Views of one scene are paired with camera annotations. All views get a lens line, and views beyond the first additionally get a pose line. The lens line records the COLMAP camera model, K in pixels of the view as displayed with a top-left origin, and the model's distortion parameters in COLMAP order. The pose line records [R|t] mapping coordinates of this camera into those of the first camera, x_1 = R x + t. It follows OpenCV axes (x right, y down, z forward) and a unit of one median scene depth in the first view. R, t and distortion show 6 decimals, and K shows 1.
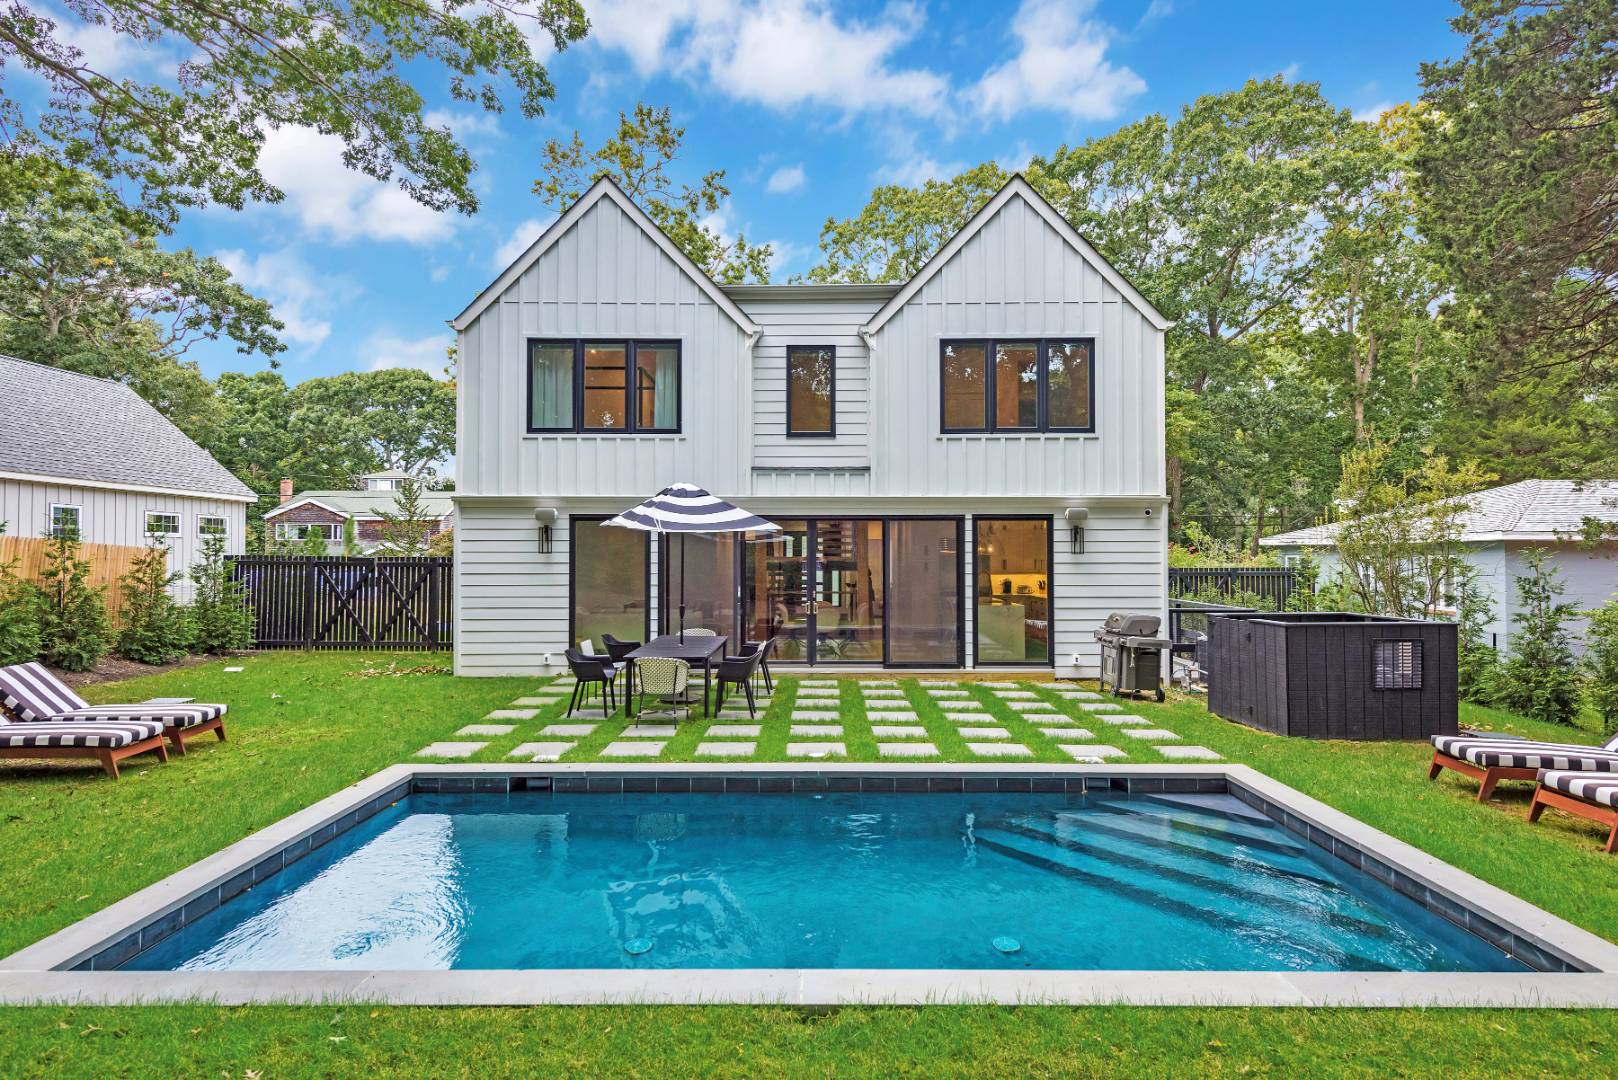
lens RADIAL K [[849.7, 0, 809.0], [0, 849.7, 540.0], [0, 0, 1]] dist [0.013758, -0.000695]
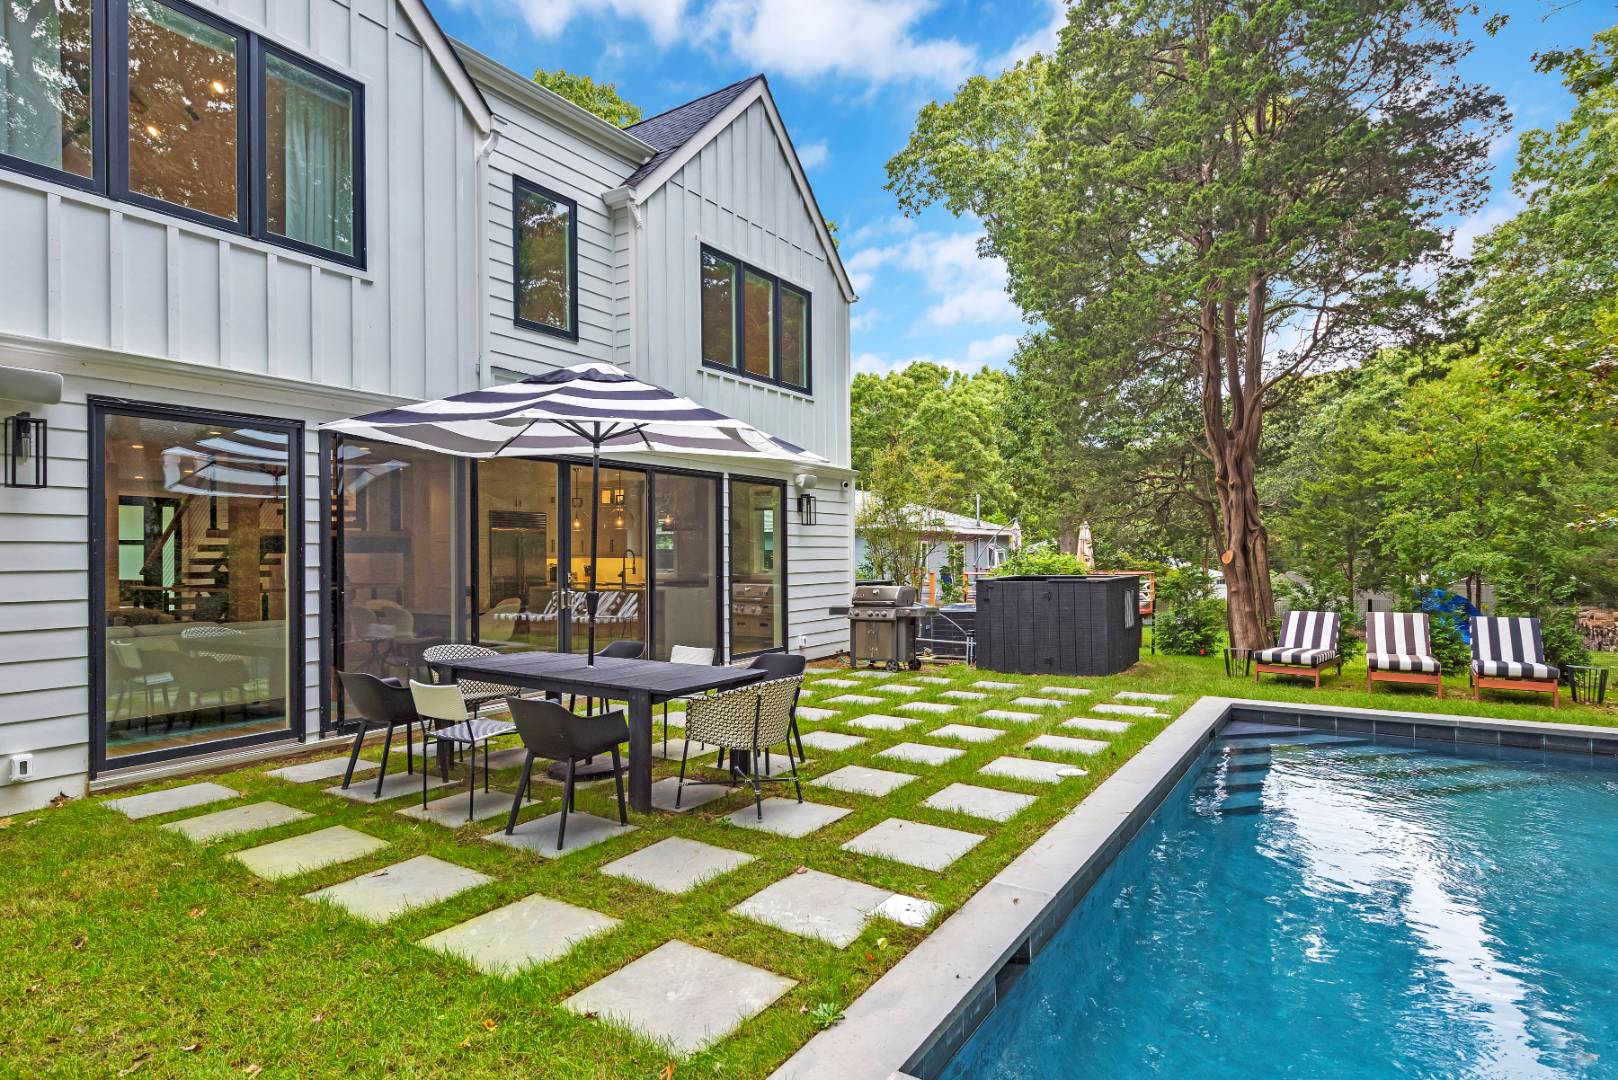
lens RADIAL K [[843.8, 0, 838.3], [0, 843.8, 549.6], [0, 0, 1]] dist [0.023145, -0.016195]
pose [[0.529021, 0.000797, 0.848608, -0.431842], [-0.008433, 0.999955, 0.004318, 0.037901], [-0.848567, -0.009440, 0.529004, 0.486582]]
